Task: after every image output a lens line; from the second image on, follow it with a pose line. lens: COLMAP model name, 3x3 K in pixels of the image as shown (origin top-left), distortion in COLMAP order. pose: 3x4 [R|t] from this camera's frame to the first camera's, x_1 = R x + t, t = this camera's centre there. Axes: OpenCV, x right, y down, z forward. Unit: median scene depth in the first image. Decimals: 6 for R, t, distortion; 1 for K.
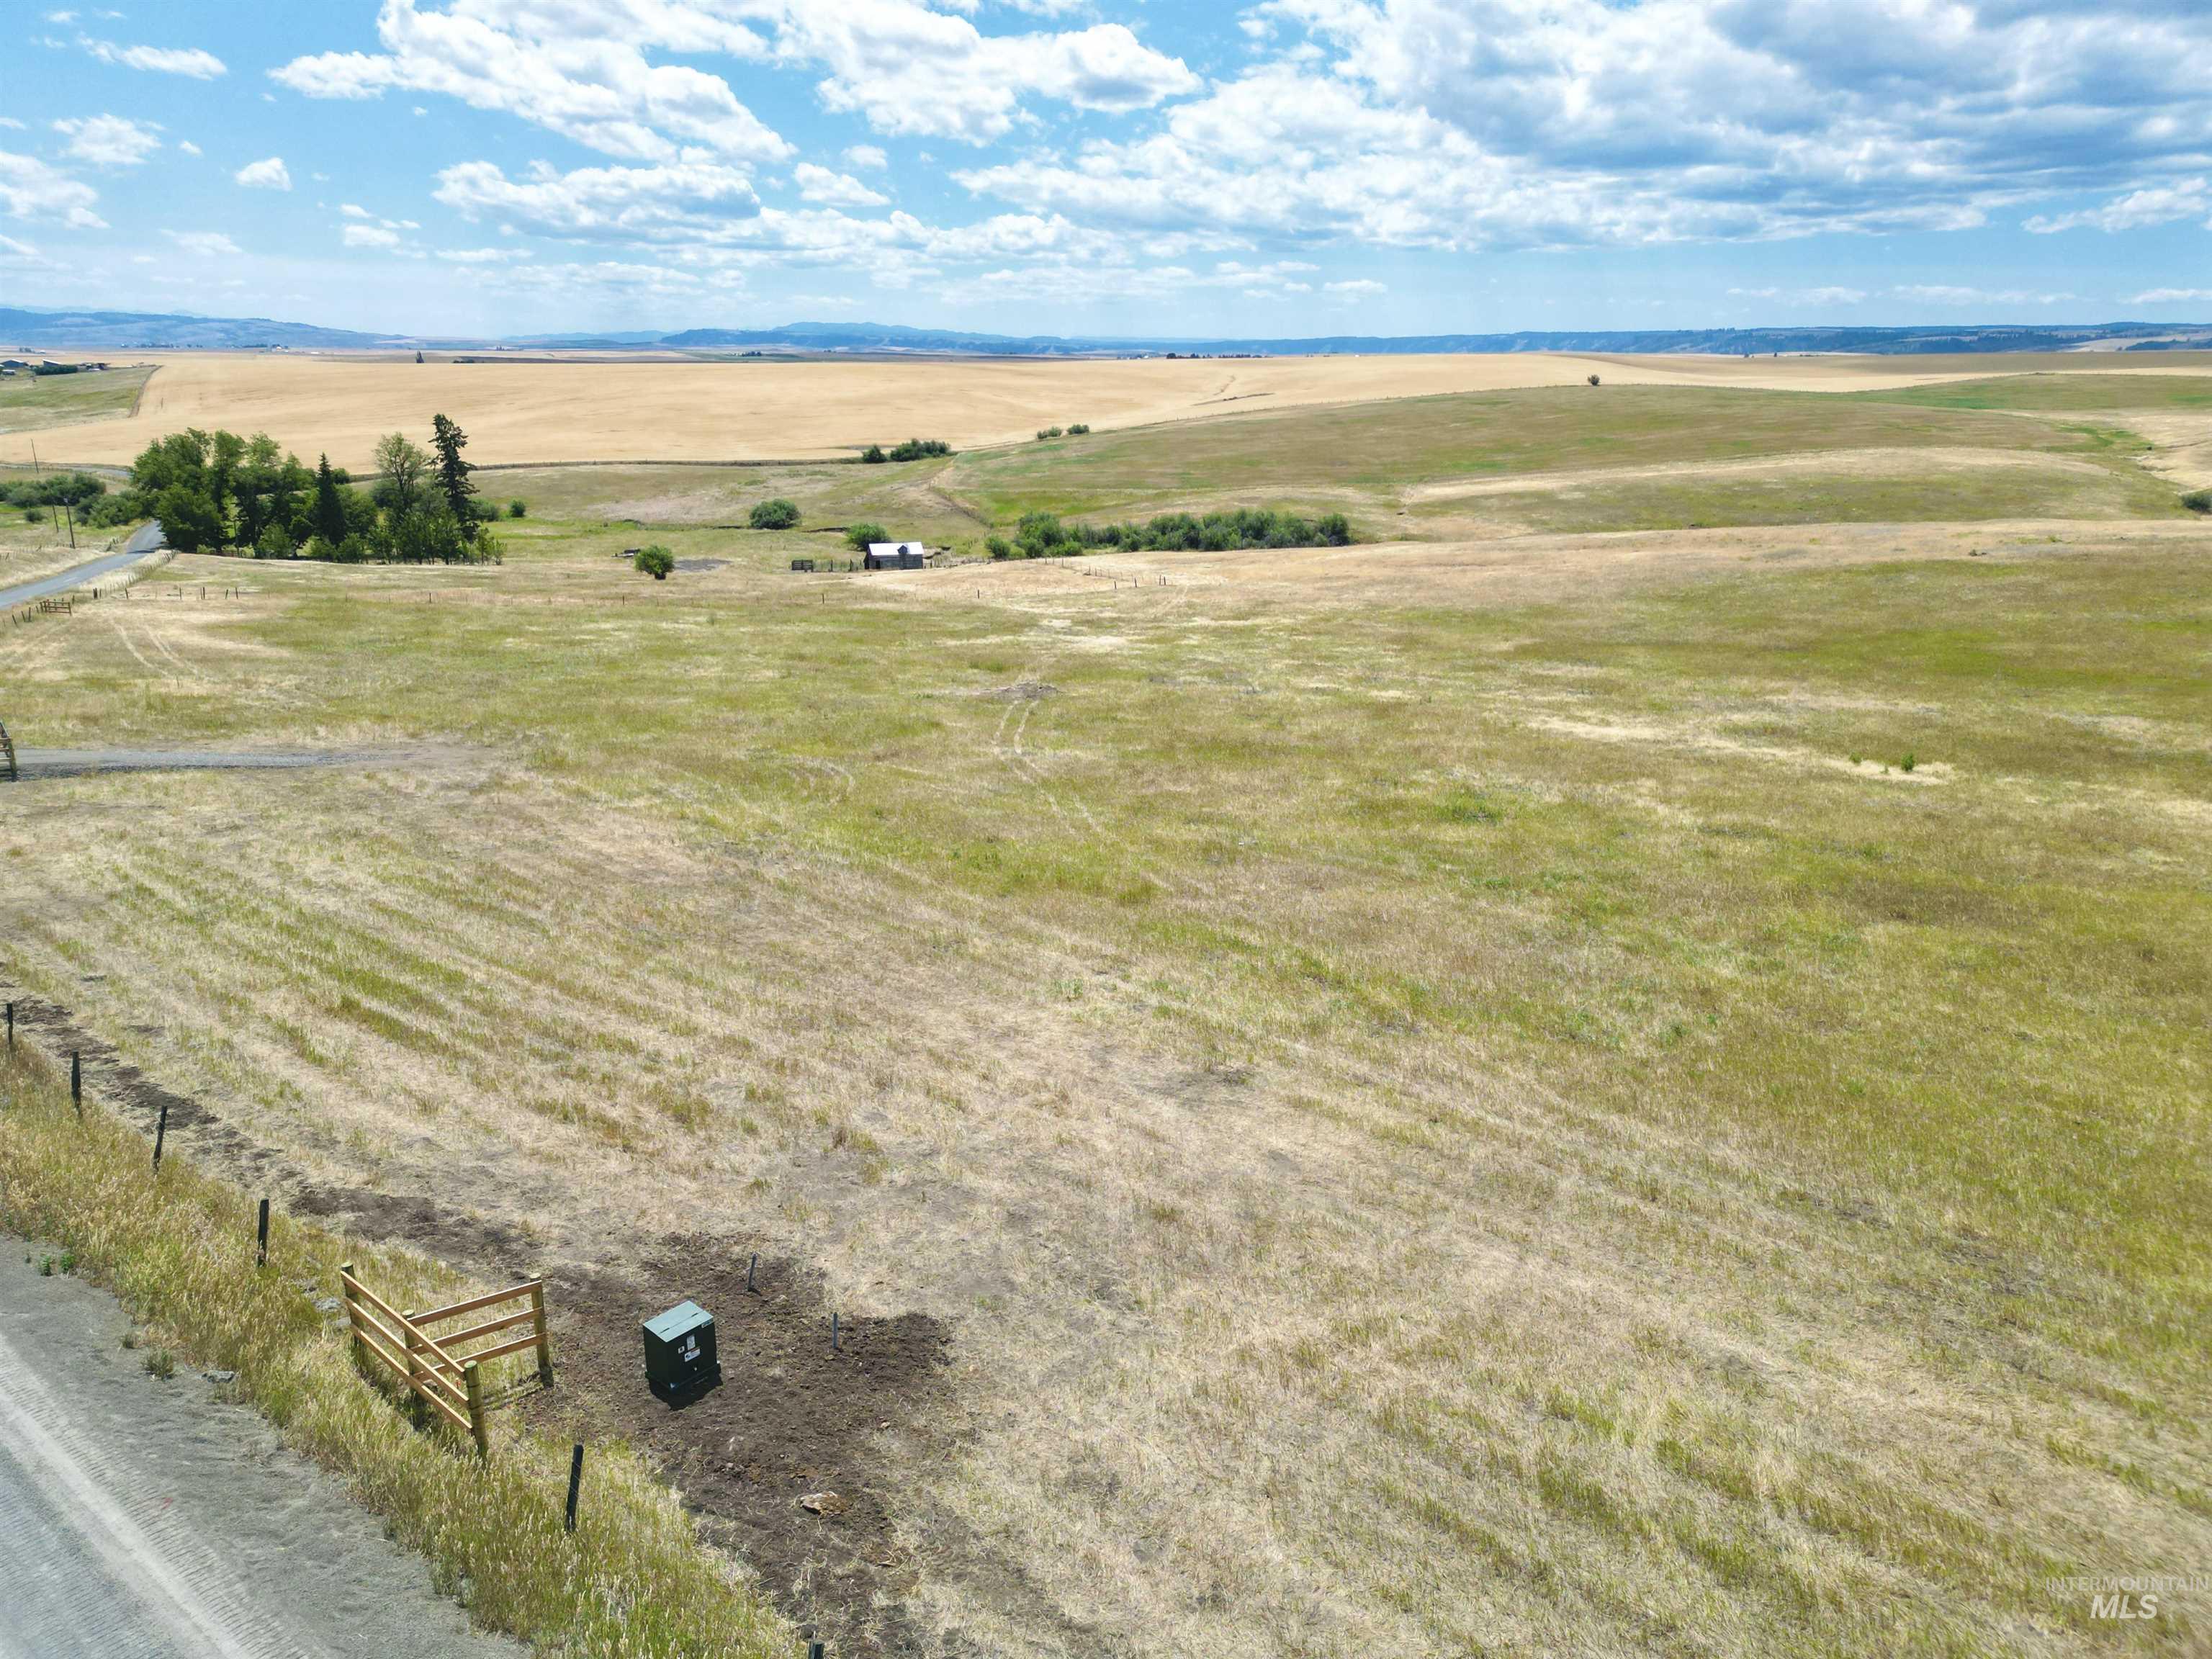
lens RADIAL K [[1555.8, 0, 1112.1], [0, 1555.8, 828.3], [0, 0, 1]] dist [0.063847, -0.054005]
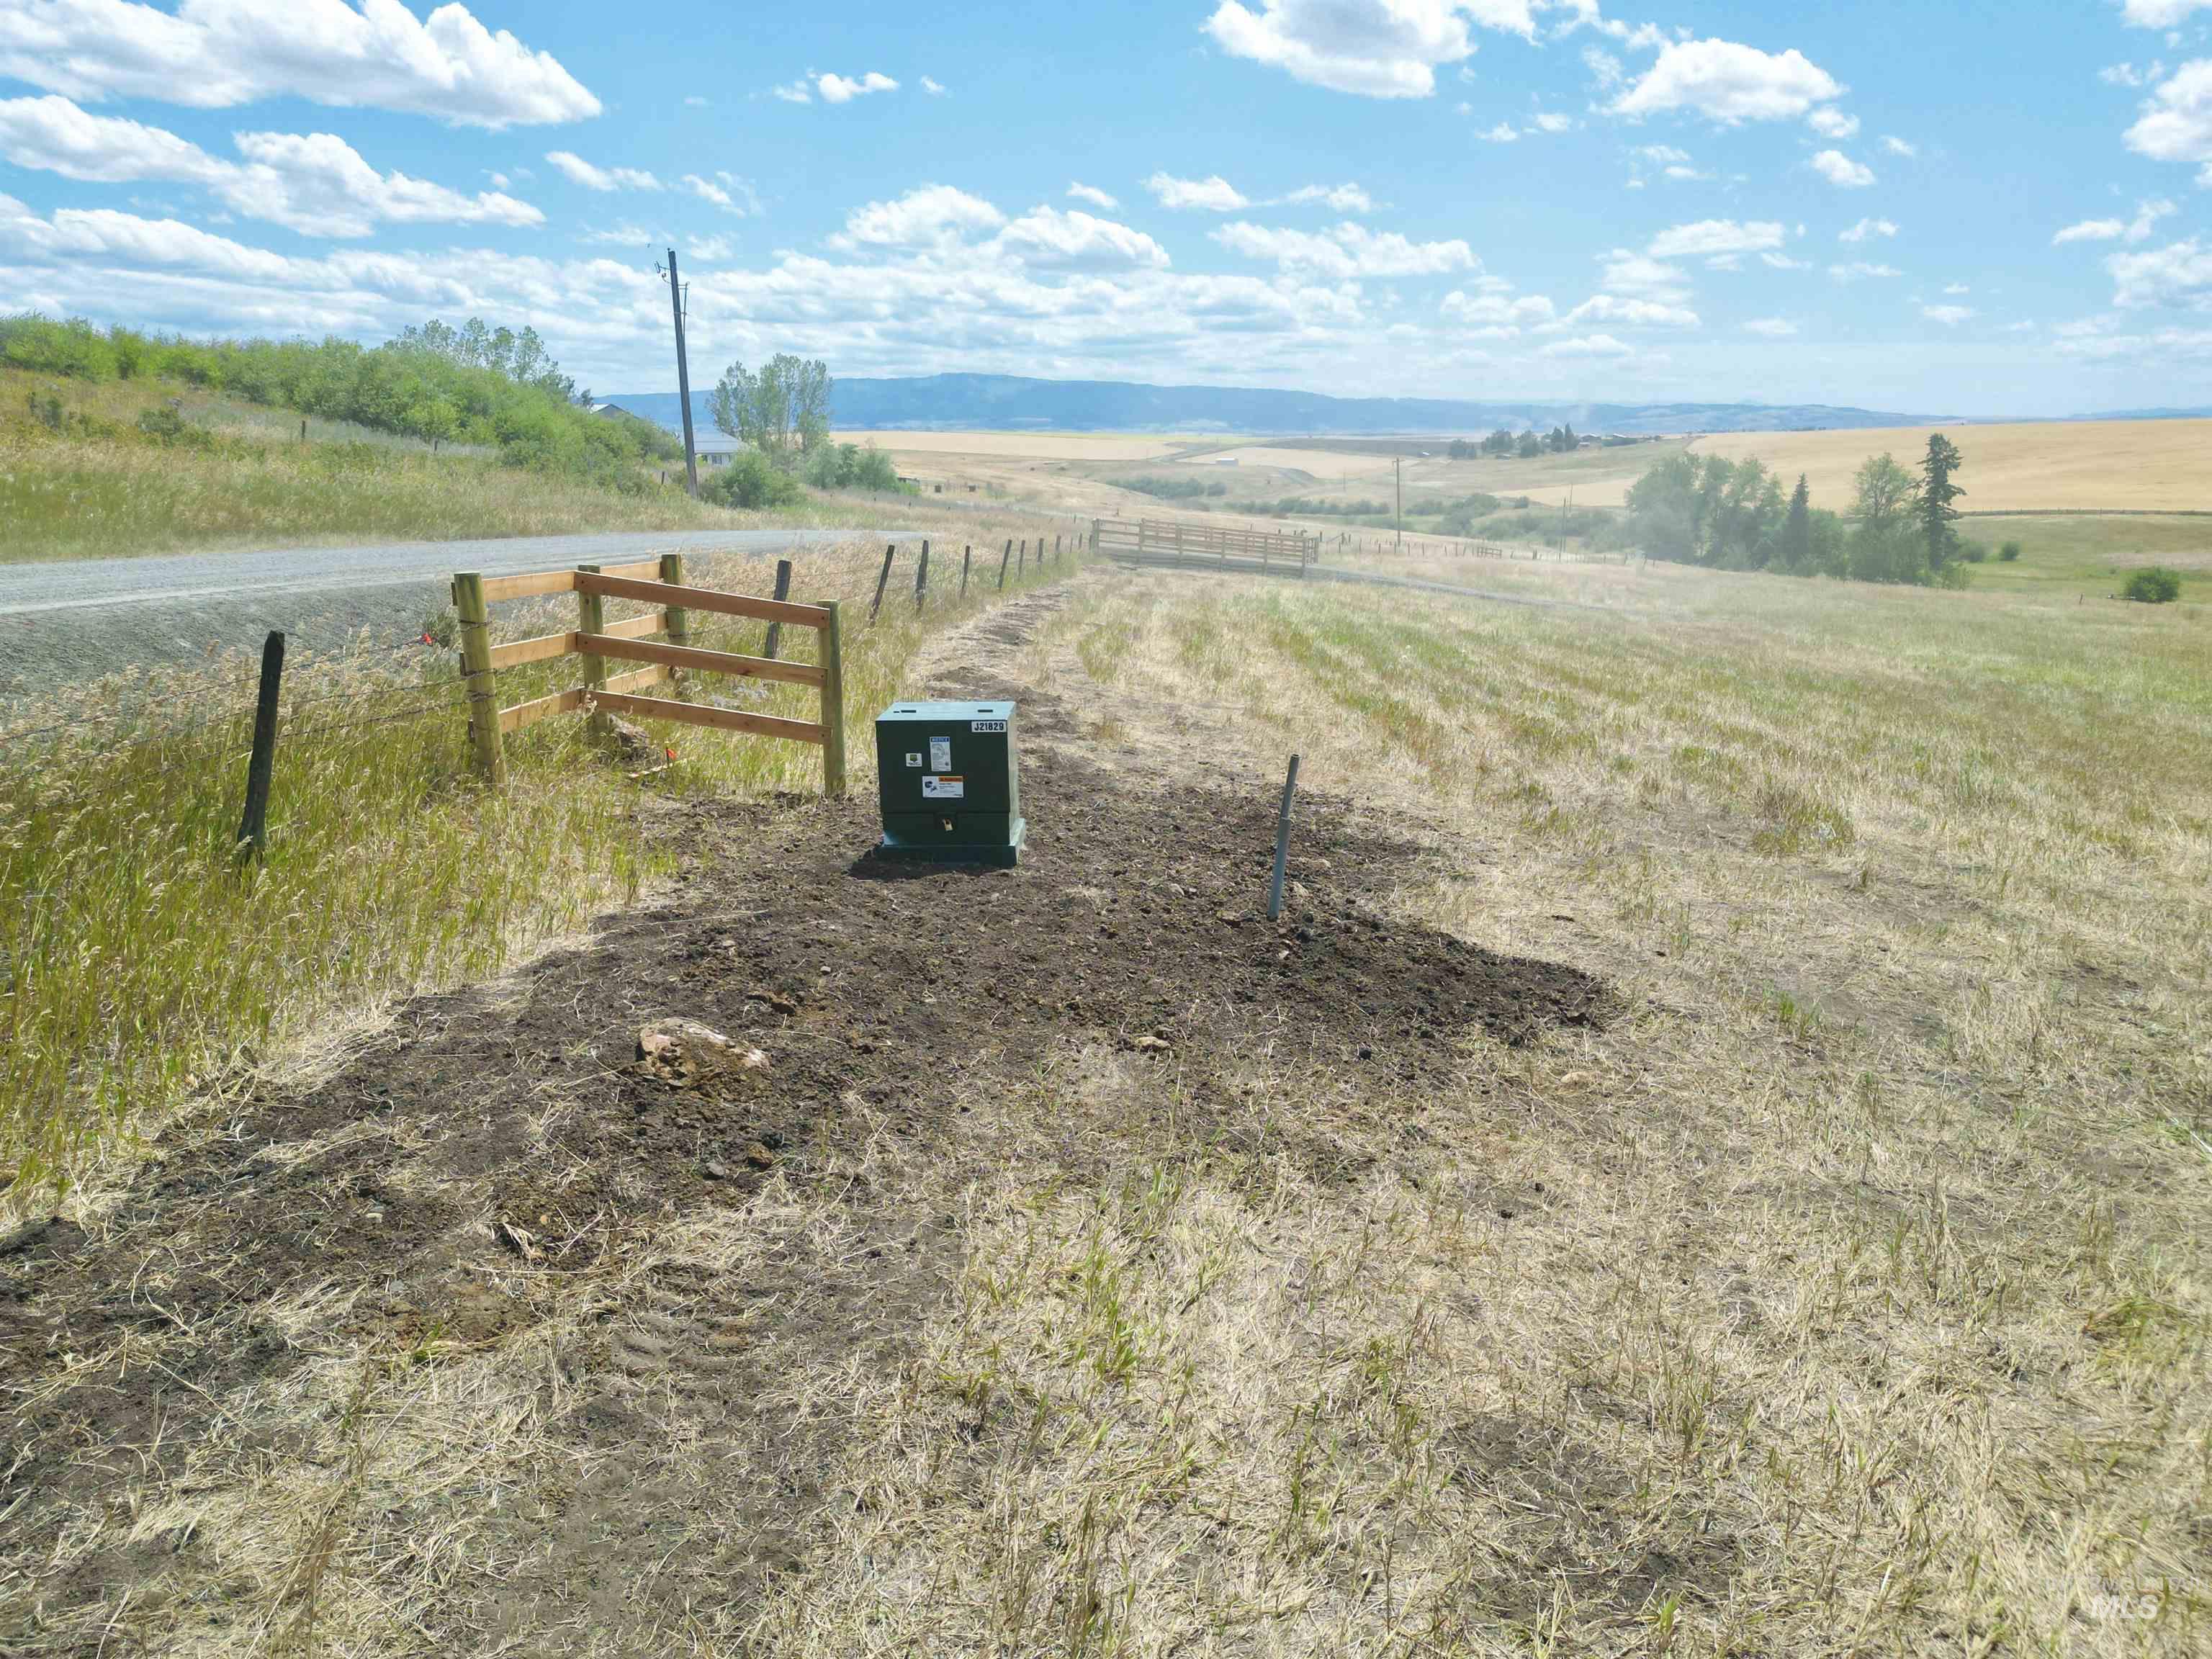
lens RADIAL K [[1555.8, 0, 1101.6], [0, 1555.8, 821.6], [0, 0, 1]] dist [0.063847, -0.054005]
pose [[0.629563, 0.174532, -0.757092, 0.066980], [-0.217981, 0.974983, 0.043500, 0.282896], [0.745745, 0.137646, 0.651858, 0.681583]]
